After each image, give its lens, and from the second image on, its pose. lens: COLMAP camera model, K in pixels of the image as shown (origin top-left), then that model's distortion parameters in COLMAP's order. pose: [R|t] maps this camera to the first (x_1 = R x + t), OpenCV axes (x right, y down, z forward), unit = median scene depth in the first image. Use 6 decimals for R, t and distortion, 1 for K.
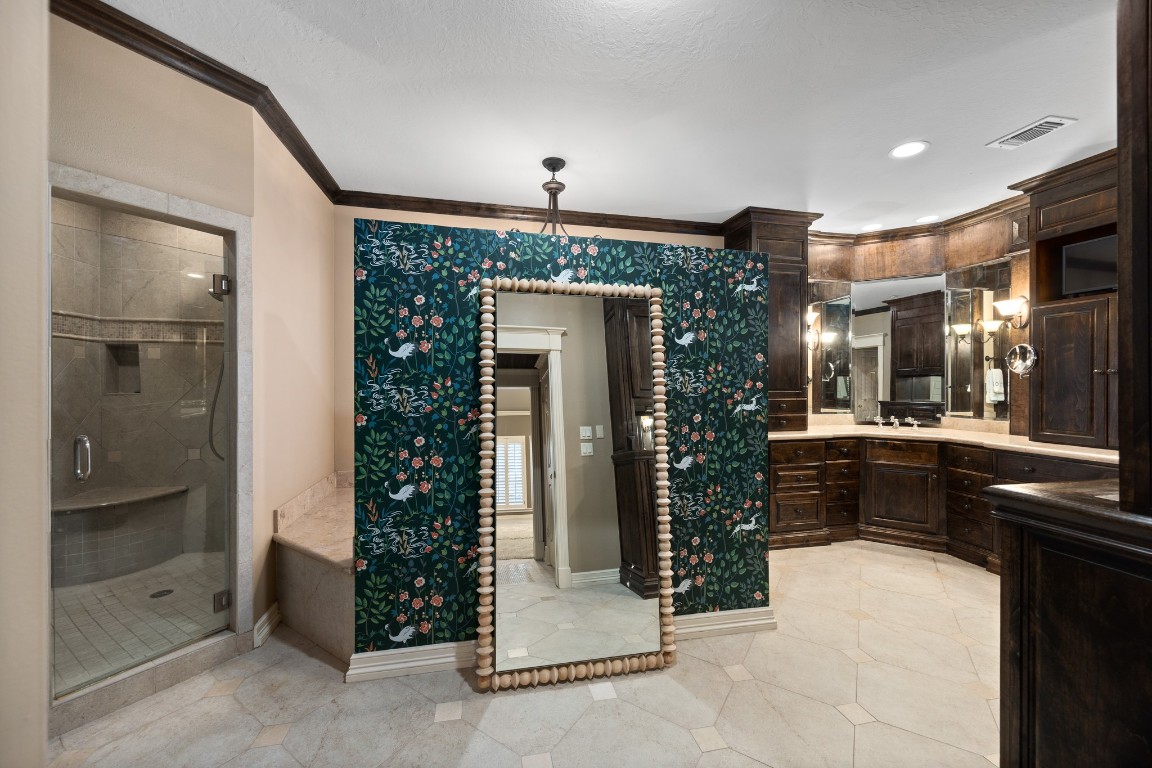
lens RADIAL K [[443.1, 0, 572.2], [0, 443.1, 381.8], [0, 0, 1]] dist [-0.004145, -0.000119]
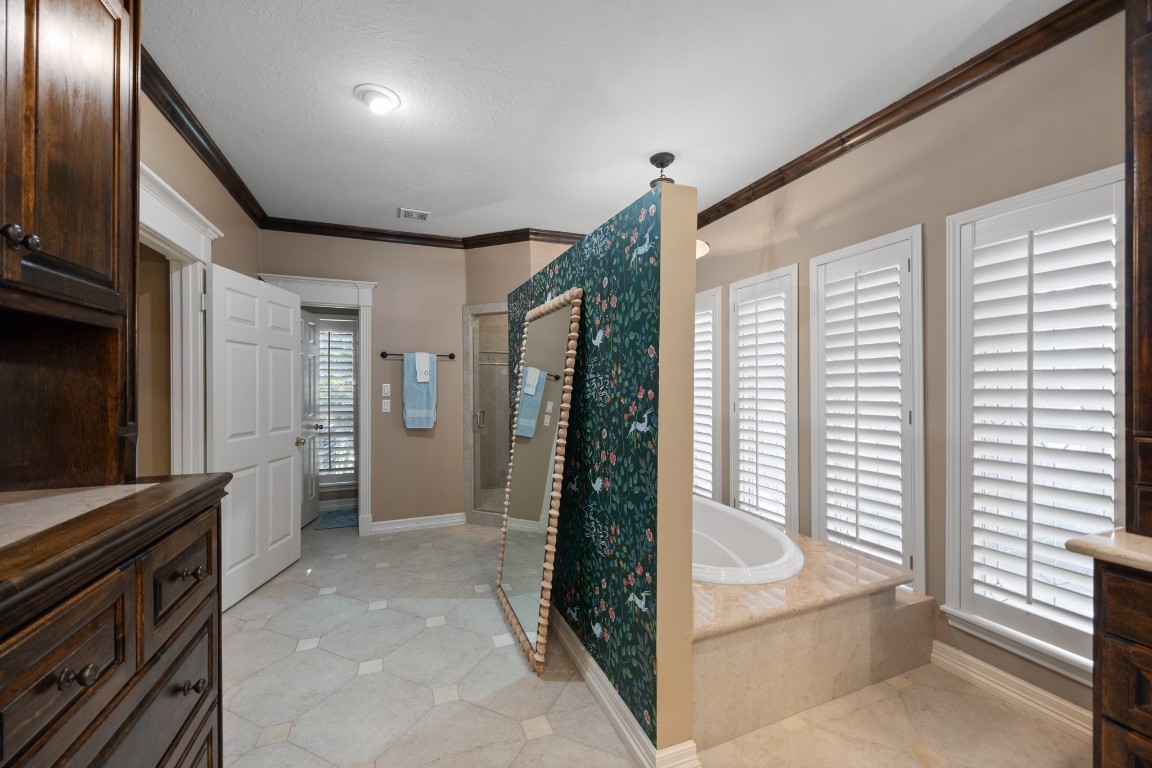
lens RADIAL K [[443.1, 0, 572.6], [0, 443.1, 386.2], [0, 0, 1]] dist [-0.004145, -0.000119]
pose [[0.179904, 0.004018, -0.983676, 1.047153], [0.001171, 0.999990, 0.004299, -0.008070], [0.983683, -0.001926, 0.179898, 0.776981]]
